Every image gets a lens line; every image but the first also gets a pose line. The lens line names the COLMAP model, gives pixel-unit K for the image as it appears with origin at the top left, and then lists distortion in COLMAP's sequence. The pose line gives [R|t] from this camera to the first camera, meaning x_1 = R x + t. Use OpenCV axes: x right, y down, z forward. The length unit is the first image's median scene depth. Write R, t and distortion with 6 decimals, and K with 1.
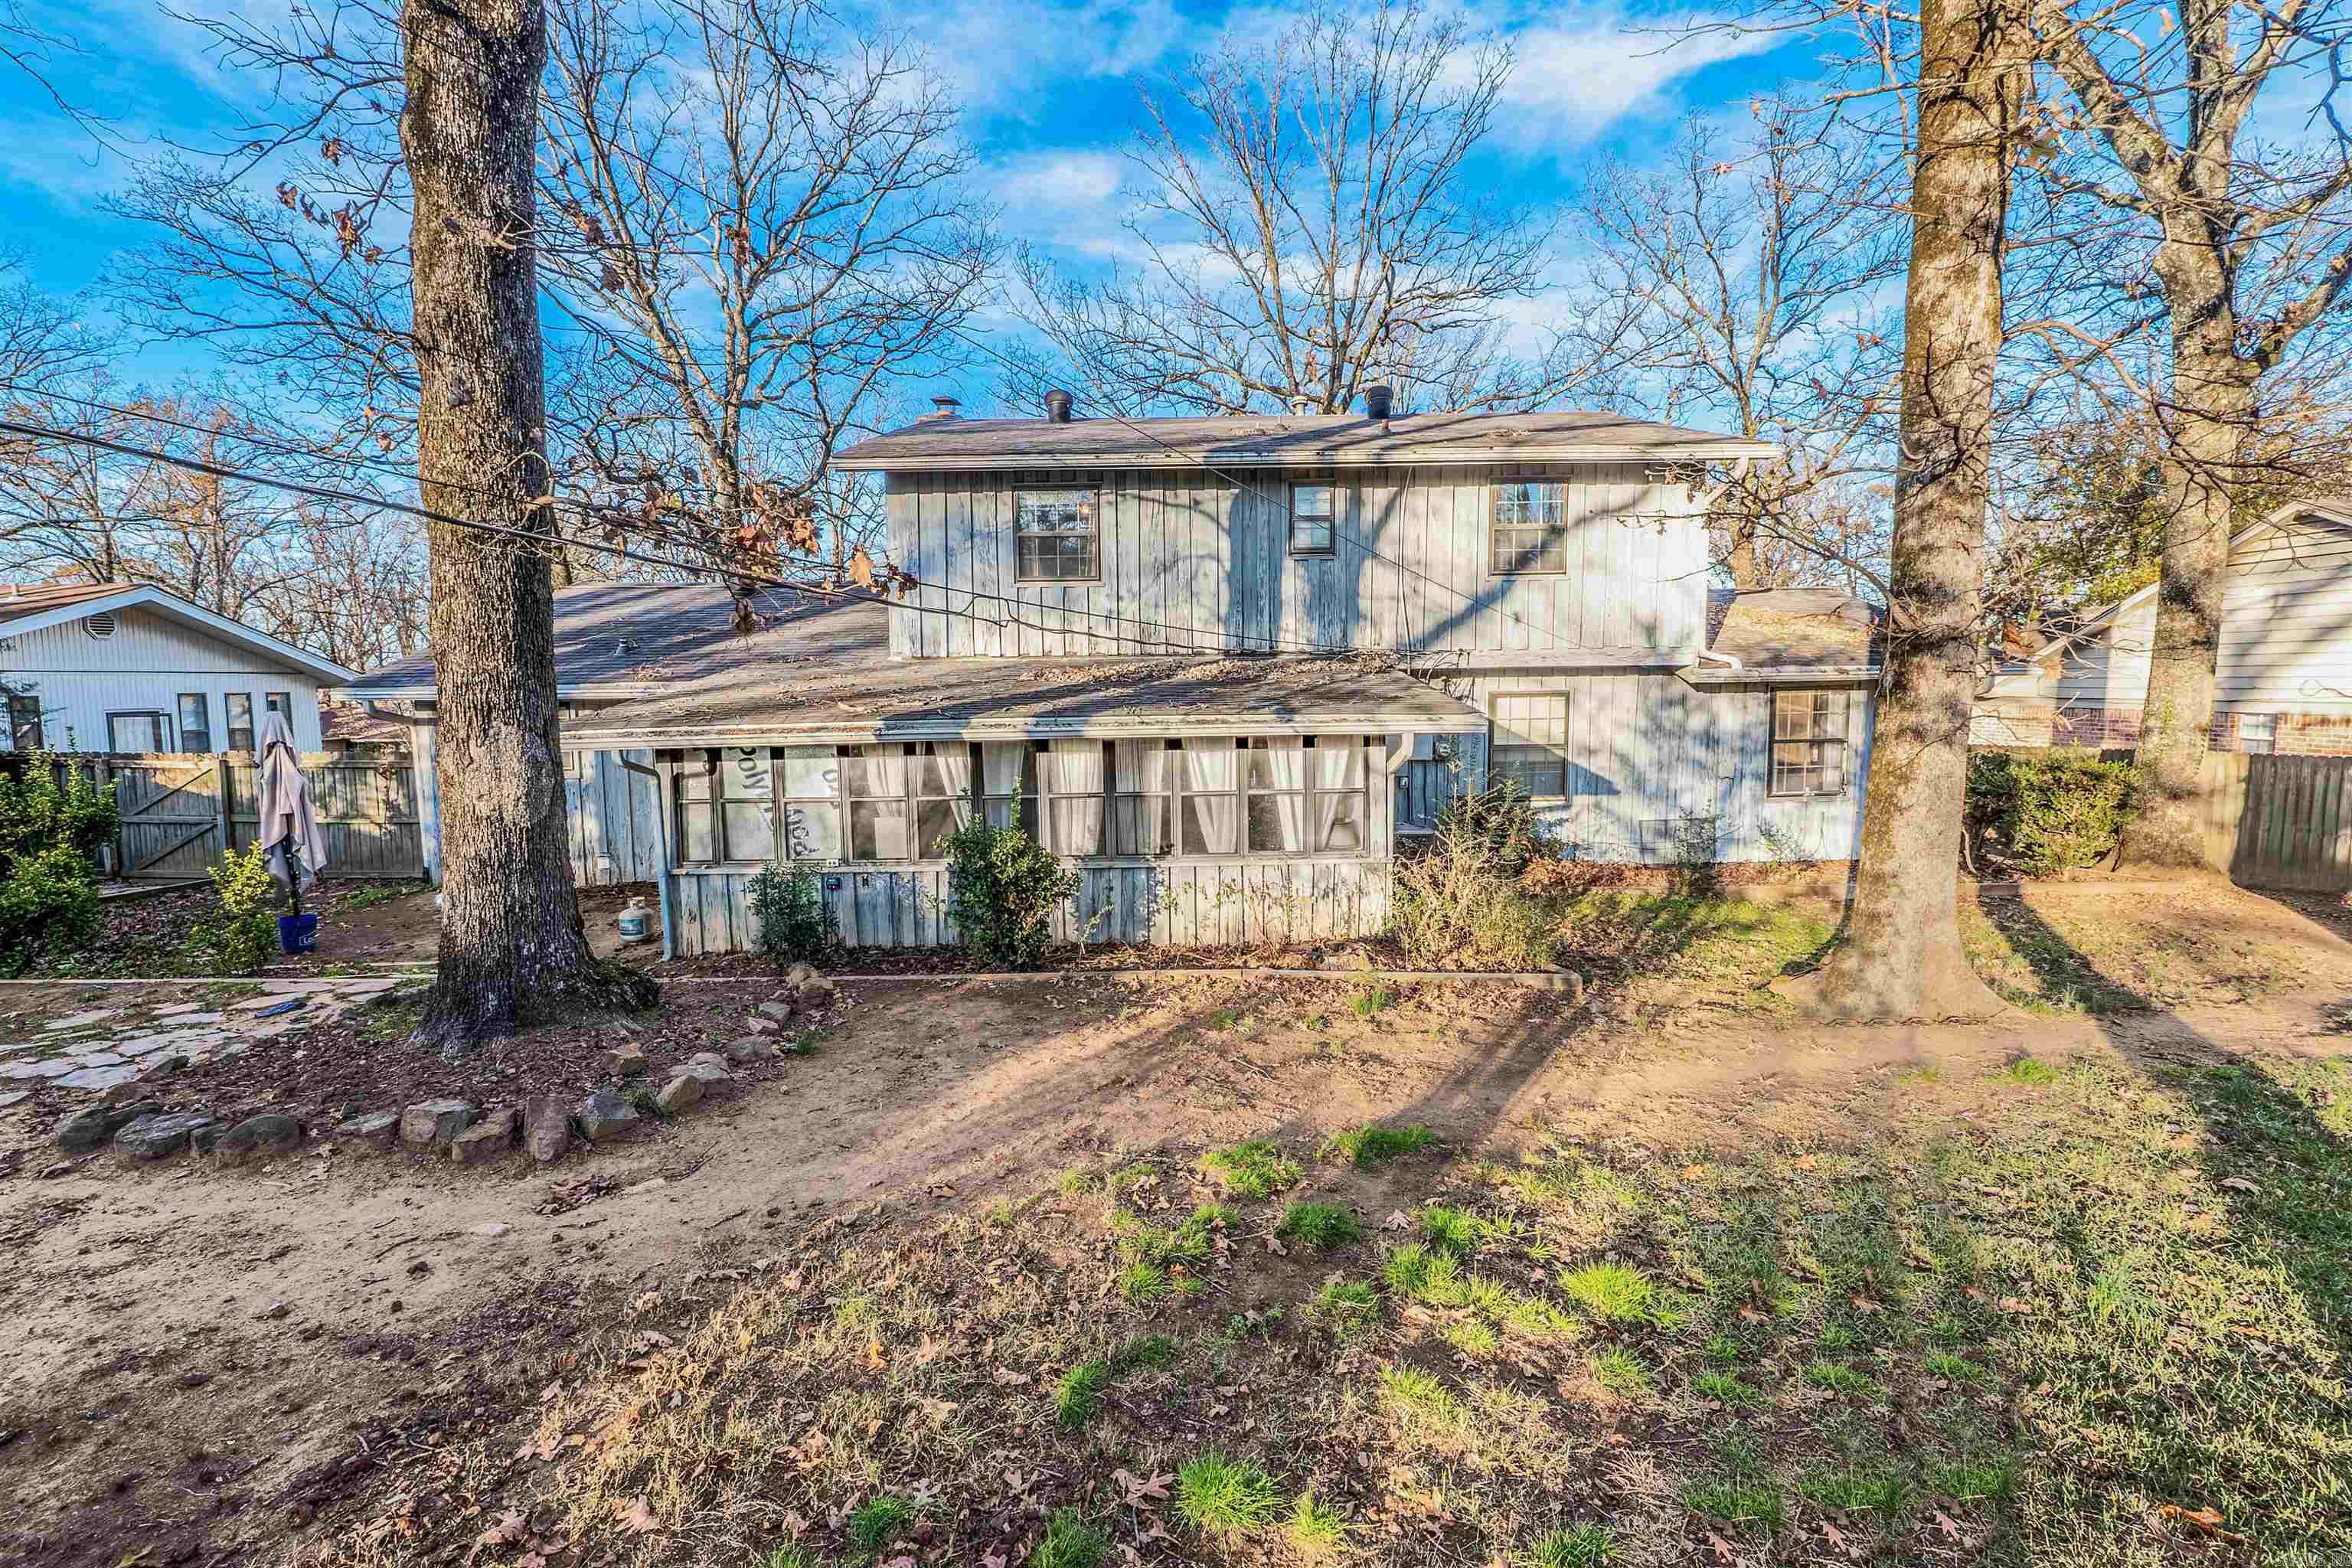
lens RADIAL K [[1012.6, 0, 1191.8], [0, 1012.6, 773.6], [0, 0, 1]] dist [-0.002077, -0.000191]
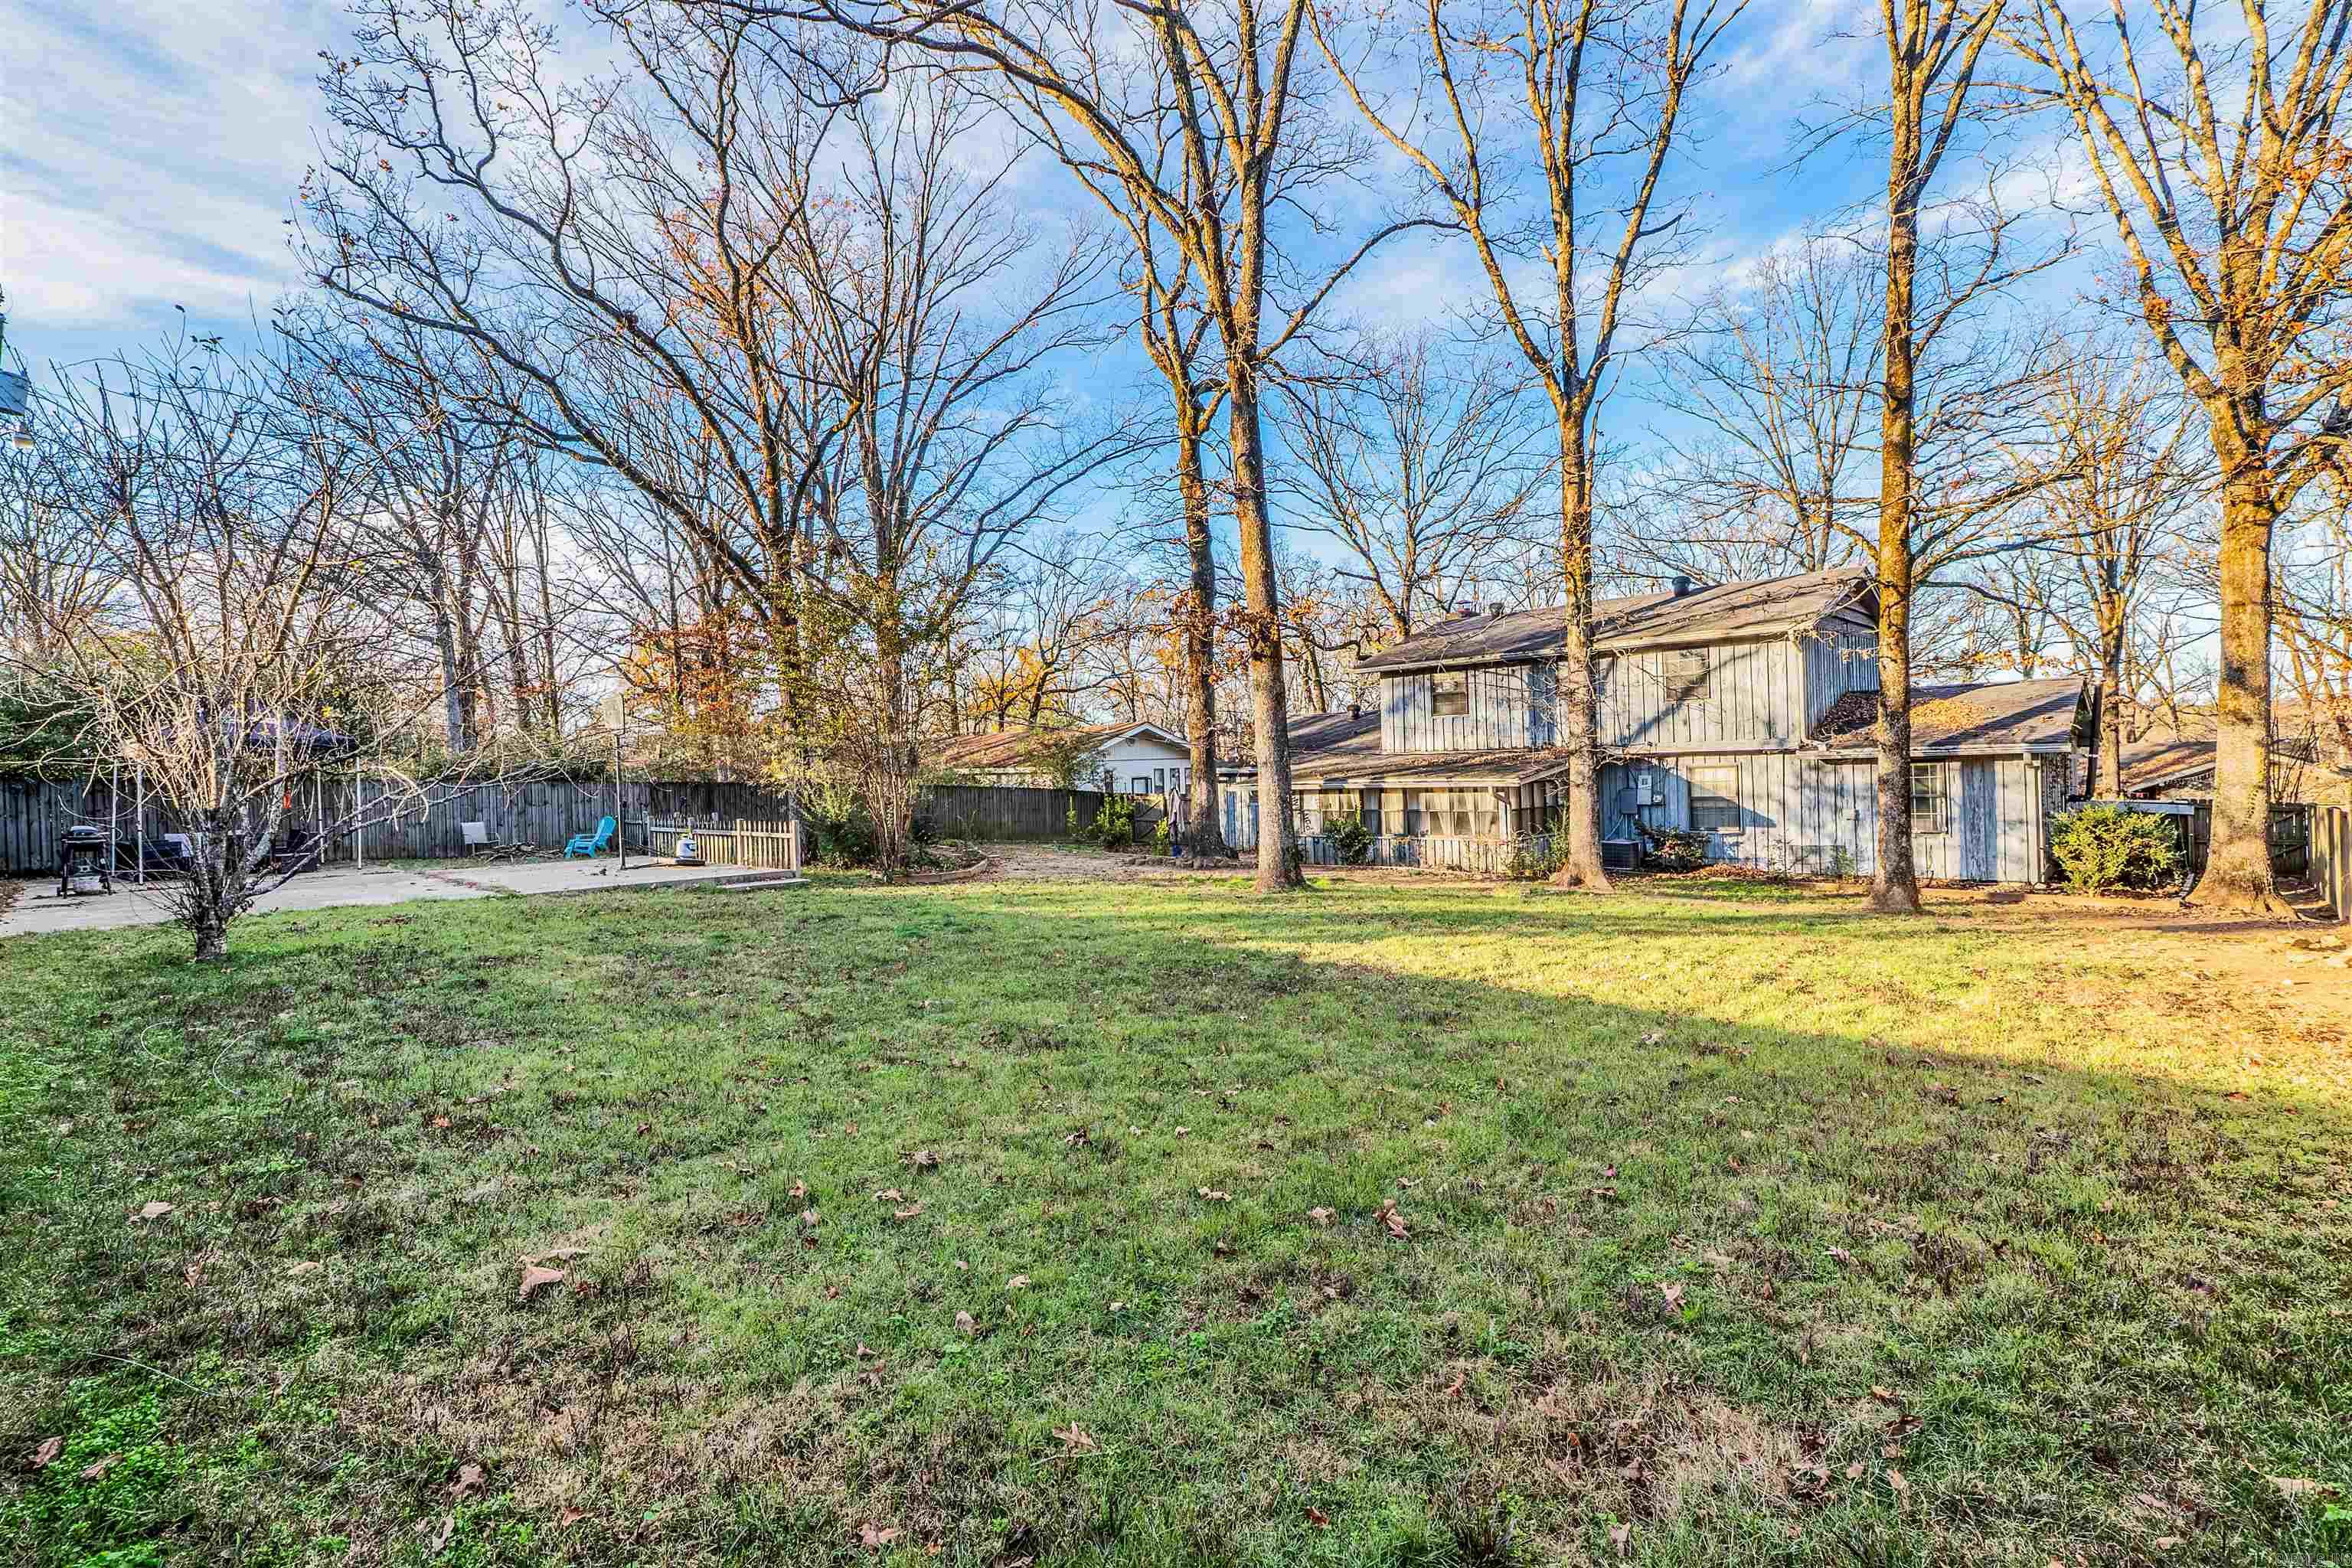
lens RADIAL K [[1092.4, 0, 1178.1], [0, 1092.4, 841.7], [0, 0, 1]] dist [-0.044485, 0.025194]
pose [[0.717114, 0.039290, -0.695847, 1.033874], [-0.037577, 0.999137, 0.017688, 0.053539], [0.695942, 0.013463, 0.717972, -0.996562]]
